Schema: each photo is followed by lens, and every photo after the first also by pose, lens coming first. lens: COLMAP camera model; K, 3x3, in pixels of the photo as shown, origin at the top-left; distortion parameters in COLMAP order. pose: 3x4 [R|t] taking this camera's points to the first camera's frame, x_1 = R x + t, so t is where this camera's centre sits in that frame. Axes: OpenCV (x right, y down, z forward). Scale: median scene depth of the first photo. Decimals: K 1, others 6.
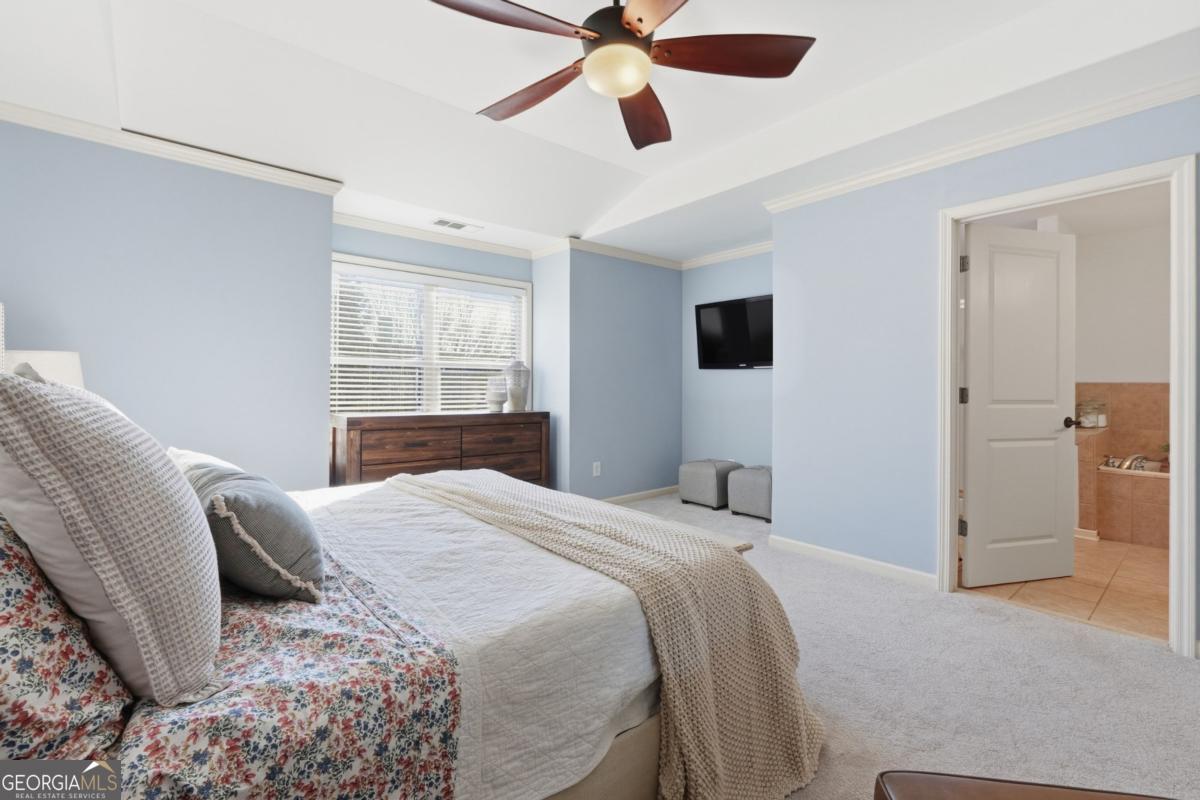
lens RADIAL K [[517.1, 0, 601.9], [0, 517.1, 392.8], [0, 0, 1]] dist [-0.010294, 0.000509]
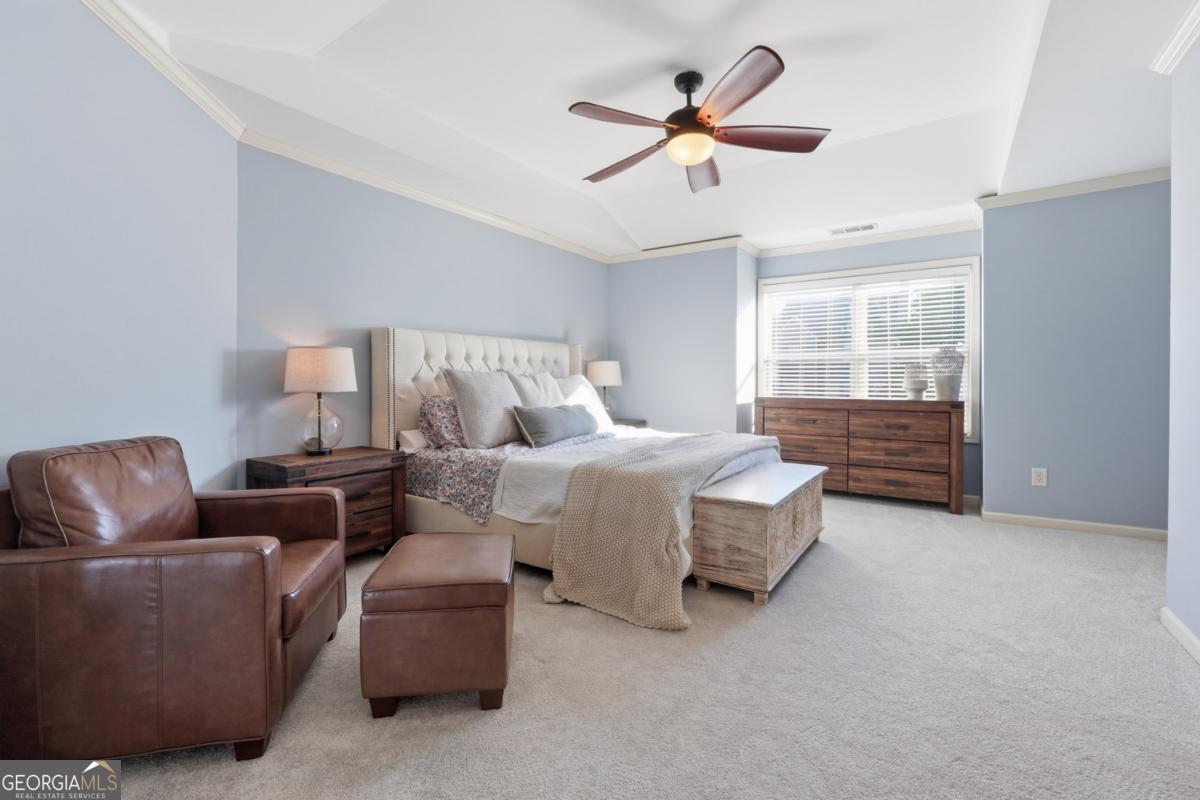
lens RADIAL K [[517.1, 0, 601.9], [0, 517.1, 392.8], [0, 0, 1]] dist [-0.010294, 0.000509]
pose [[0.269579, 0.012901, -0.962892, 0.623306], [-0.010083, 0.999893, 0.010574, 0.020456], [0.962926, 0.006858, 0.269680, 0.168009]]
